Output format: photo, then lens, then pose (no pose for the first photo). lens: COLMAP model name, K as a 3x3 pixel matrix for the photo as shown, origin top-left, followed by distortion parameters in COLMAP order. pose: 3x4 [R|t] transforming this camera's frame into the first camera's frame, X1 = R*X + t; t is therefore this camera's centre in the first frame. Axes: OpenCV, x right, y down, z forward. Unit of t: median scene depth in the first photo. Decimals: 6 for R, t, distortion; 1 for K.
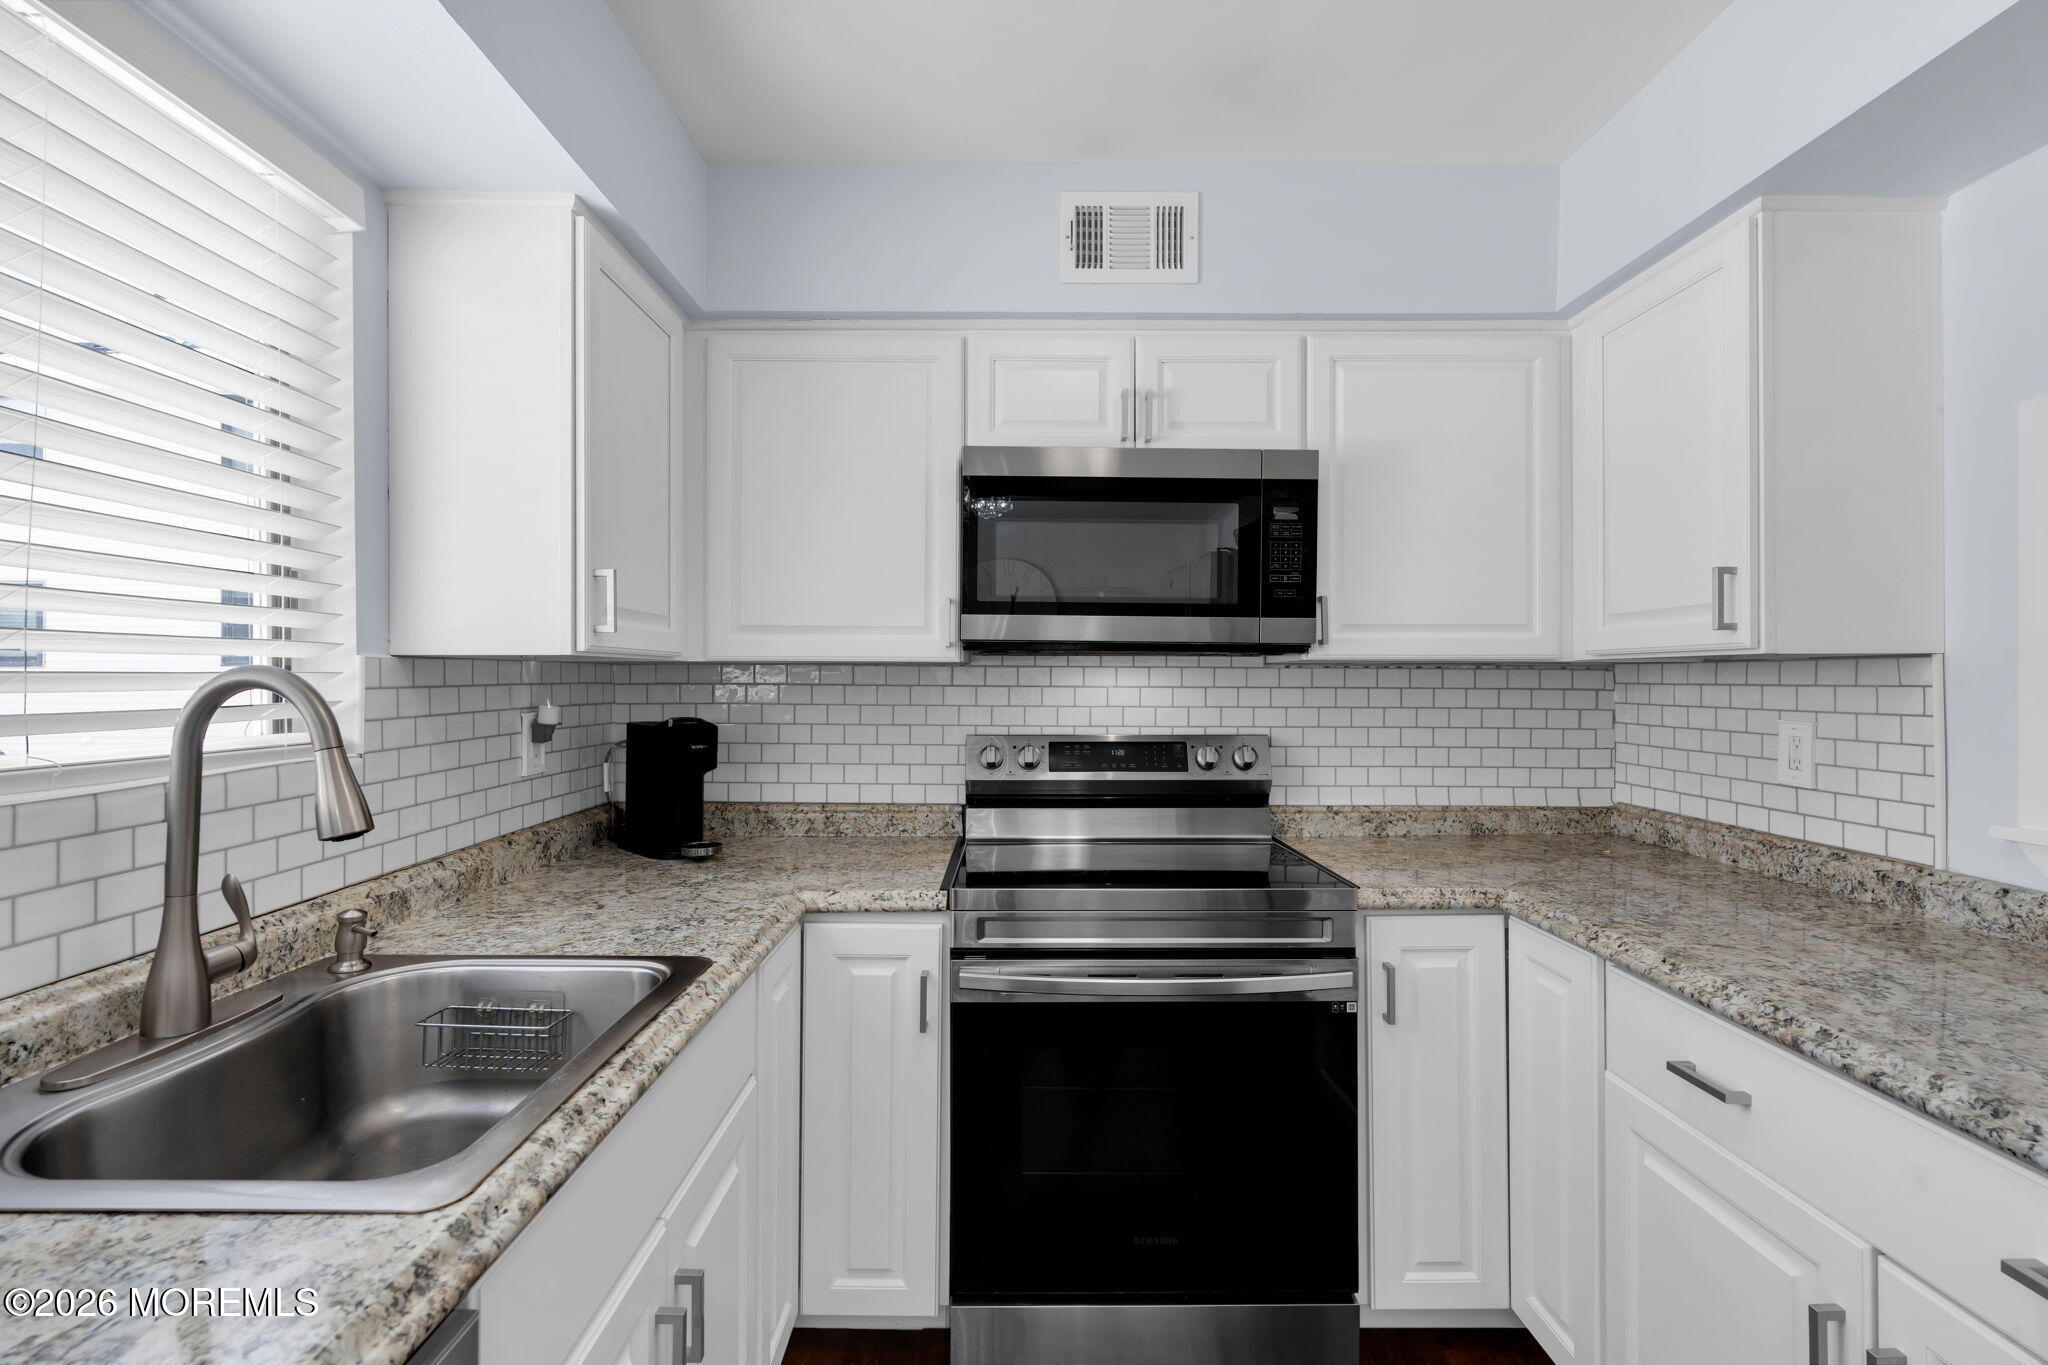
lens RADIAL K [[914.3, 0, 1019.5], [0, 914.3, 675.4], [0, 0, 1]] dist [-0.011677, 0.004024]
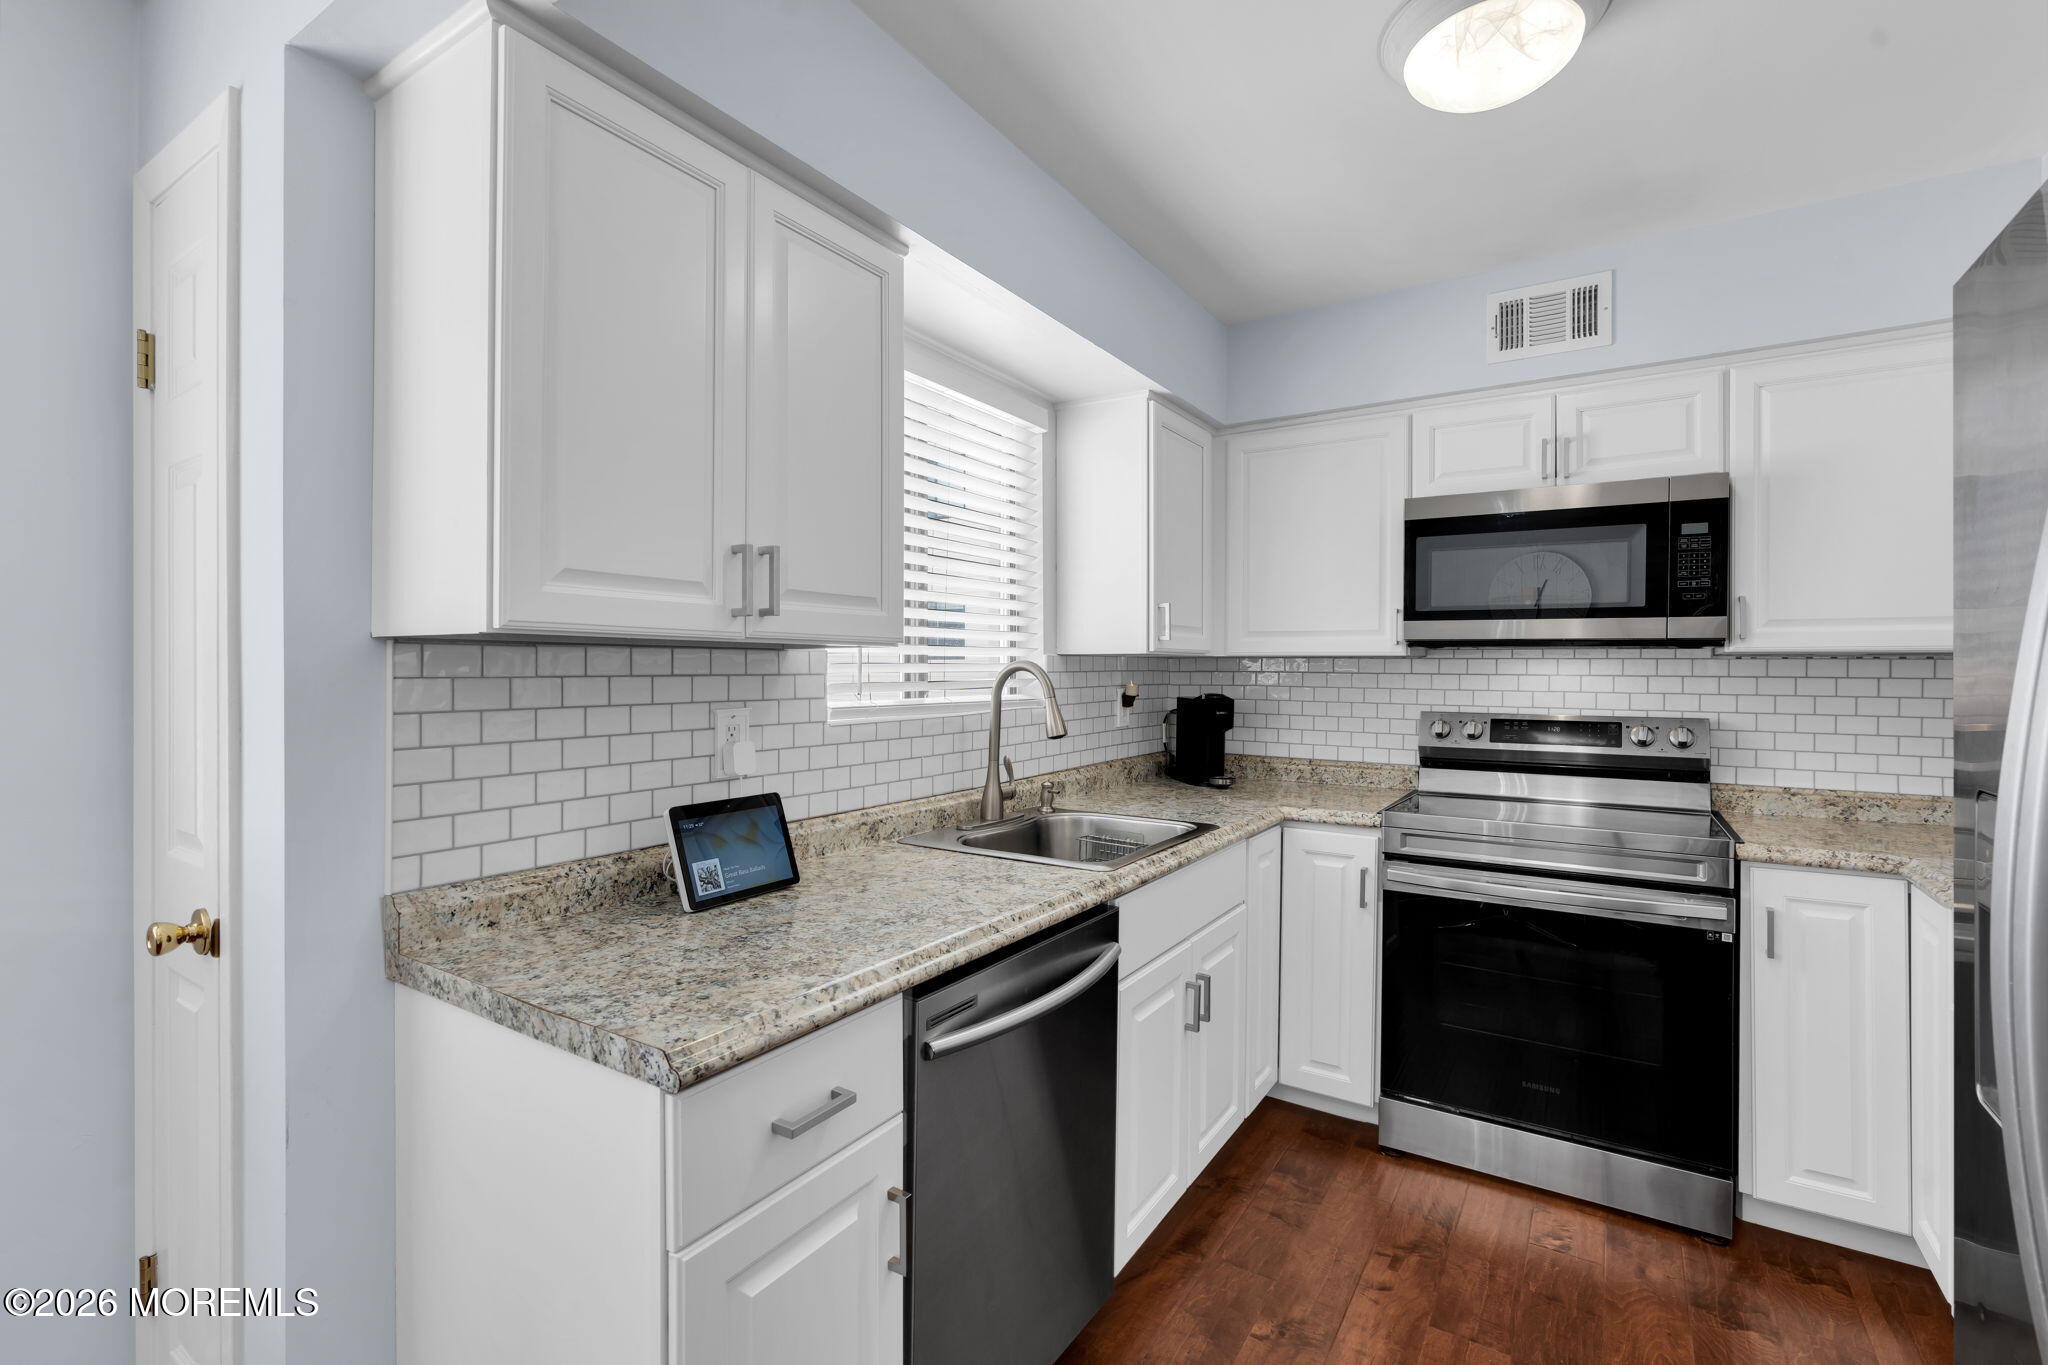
lens RADIAL K [[914.3, 0, 1019.5], [0, 914.3, 675.4], [0, 0, 1]] dist [-0.011677, 0.004024]
pose [[0.835795, 0.005911, -0.549010, 0.204937], [-0.000386, 0.999948, 0.010180, 0.000911], [0.549041, -0.008296, 0.835754, -0.458070]]
